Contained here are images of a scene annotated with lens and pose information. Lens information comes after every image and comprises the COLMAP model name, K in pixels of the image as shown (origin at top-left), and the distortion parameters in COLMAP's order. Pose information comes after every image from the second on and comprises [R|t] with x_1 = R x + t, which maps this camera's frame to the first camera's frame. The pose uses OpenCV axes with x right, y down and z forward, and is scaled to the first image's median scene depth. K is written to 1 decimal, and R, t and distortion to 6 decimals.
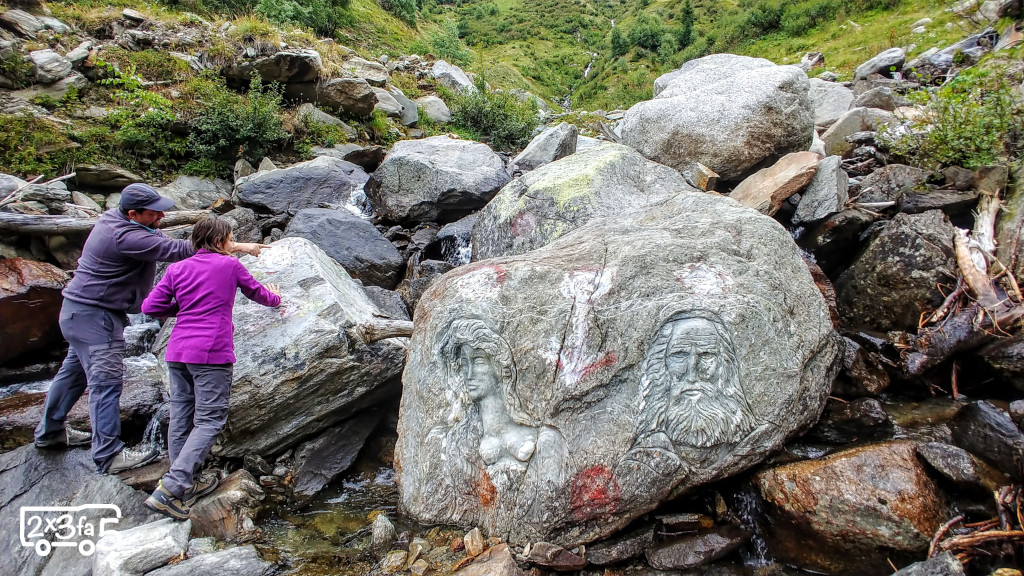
lens RADIAL K [[531.4, 0, 509.4], [0, 531.4, 291.8], [0, 0, 1]] dist [-0.026894, 0.003009]
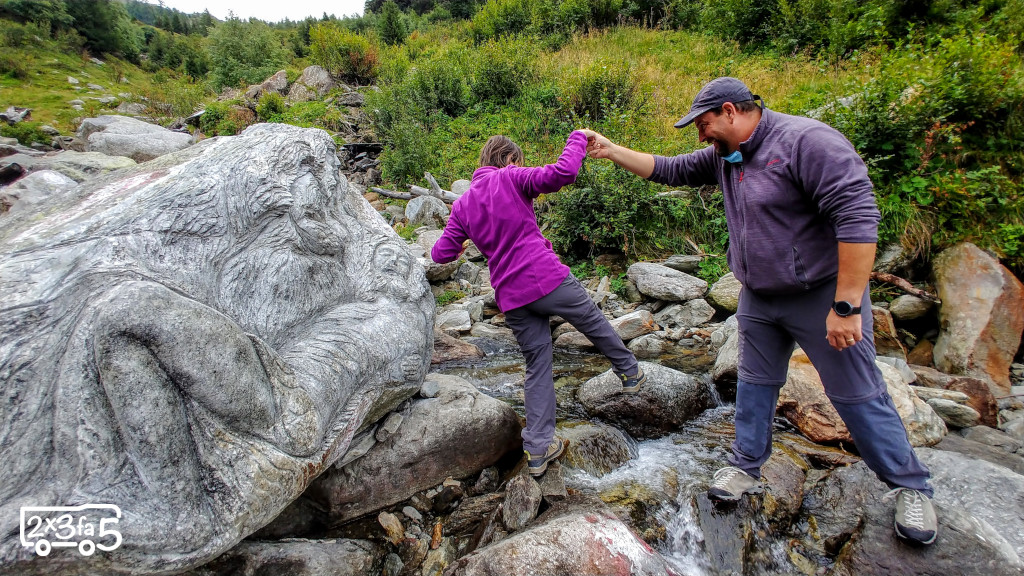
lens RADIAL K [[445.5, 0, 508.3], [0, 445.5, 290.1], [0, 0, 1]] dist [-0.022045, 0.000192]
pose [[0.085320, -0.115141, 0.989678, -1.182510], [0.205820, 0.973913, 0.095563, 0.325314], [-0.974863, 0.195542, 0.106792, -0.455302]]
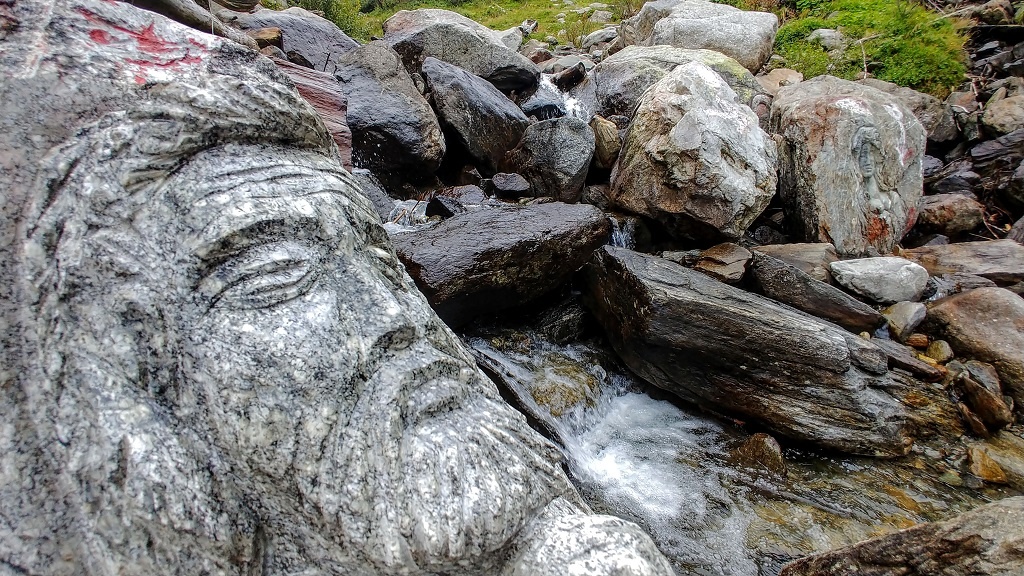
lens RADIAL K [[445.5, 0, 512.9], [0, 445.5, 285.8], [0, 0, 1]] dist [-0.022045, 0.000192]
pose [[0.765269, -0.139754, 0.628357, -0.857016], [0.049949, 0.986097, 0.158486, 0.125454], [-0.641770, -0.089899, 0.761610, 0.305279]]
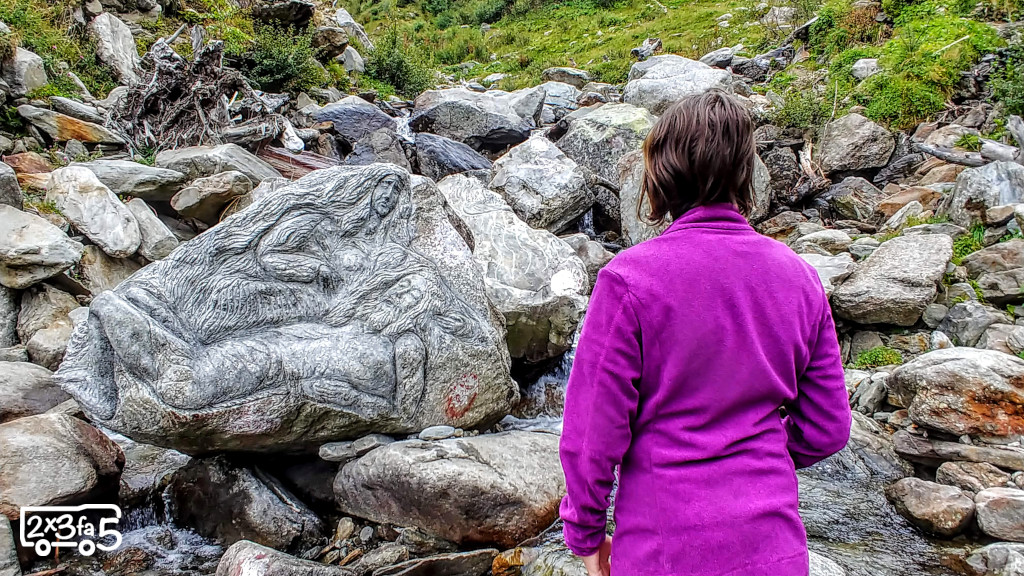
lens RADIAL K [[743.5, 0, 510.5], [0, 743.5, 288.3], [0, 0, 1]] dist [-0.033776, -0.000566]
pose [[0.918691, -0.018519, 0.394543, -0.997812], [0.033381, 0.998967, -0.030839, 0.335351], [-0.393565, 0.041502, 0.918360, -0.905071]]
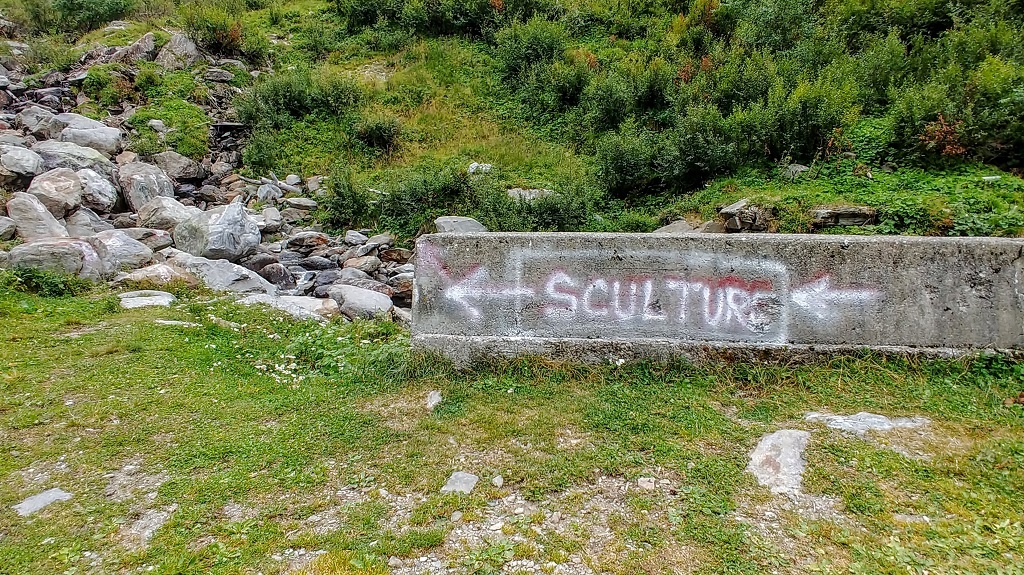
lens RADIAL K [[625.9, 0, 501.7], [0, 625.9, 279.9], [0, 0, 1]] dist [-0.017685, 0.004819]
pose [[-0.053794, -0.150094, 0.987207, -3.529048], [0.124879, 0.979866, 0.155783, 0.256717], [-0.990713, 0.131662, -0.033968, -1.255888]]
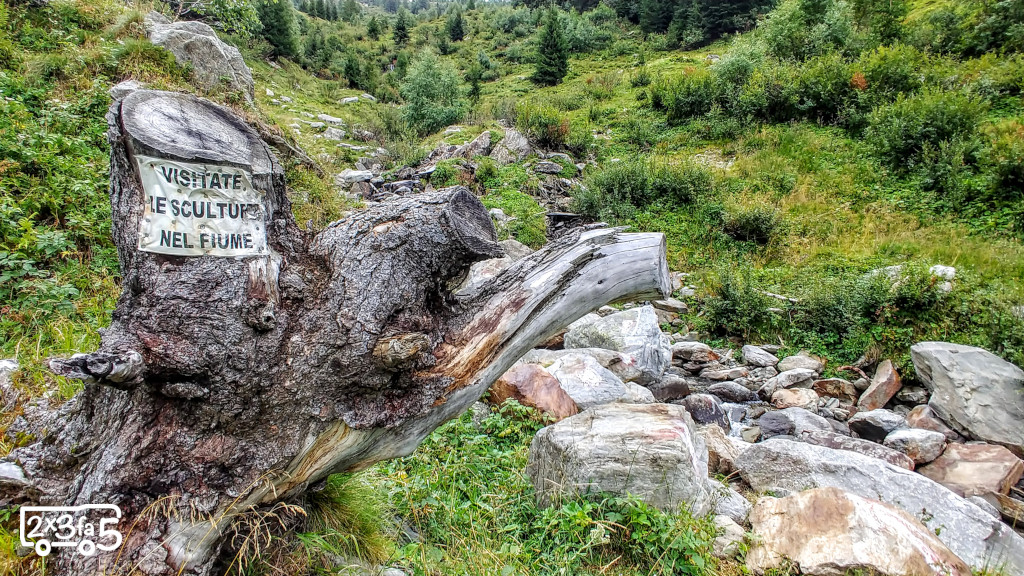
lens RADIAL K [[576.4, 0, 509.8], [0, 576.4, 283.4], [0, 0, 1]] dist [-0.018533, 0.003971]
pose [[0.312464, -0.005303, 0.949915, -2.733811], [0.074163, 0.997068, -0.018829, 0.139786], [-0.947030, 0.076332, 0.311941, -0.457761]]
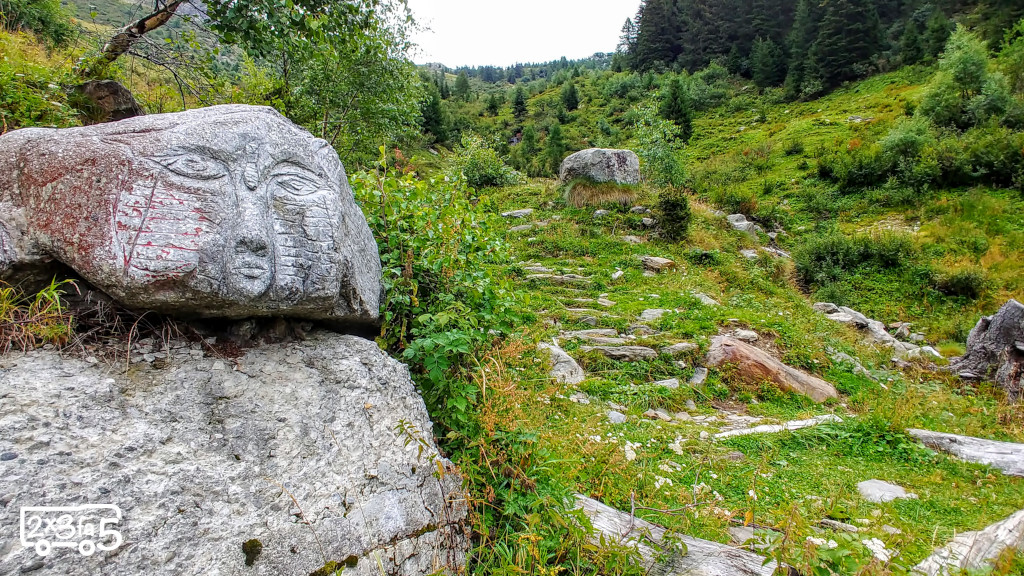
lens RADIAL K [[576.4, 0, 511.4], [0, 576.4, 293.0], [0, 0, 1]] dist [-0.018533, 0.003971]
pose [[0.464271, 0.048285, 0.884376, -4.269749], [0.101986, 0.988957, -0.107534, 0.039288], [-0.879802, 0.140119, 0.454220, 0.188328]]
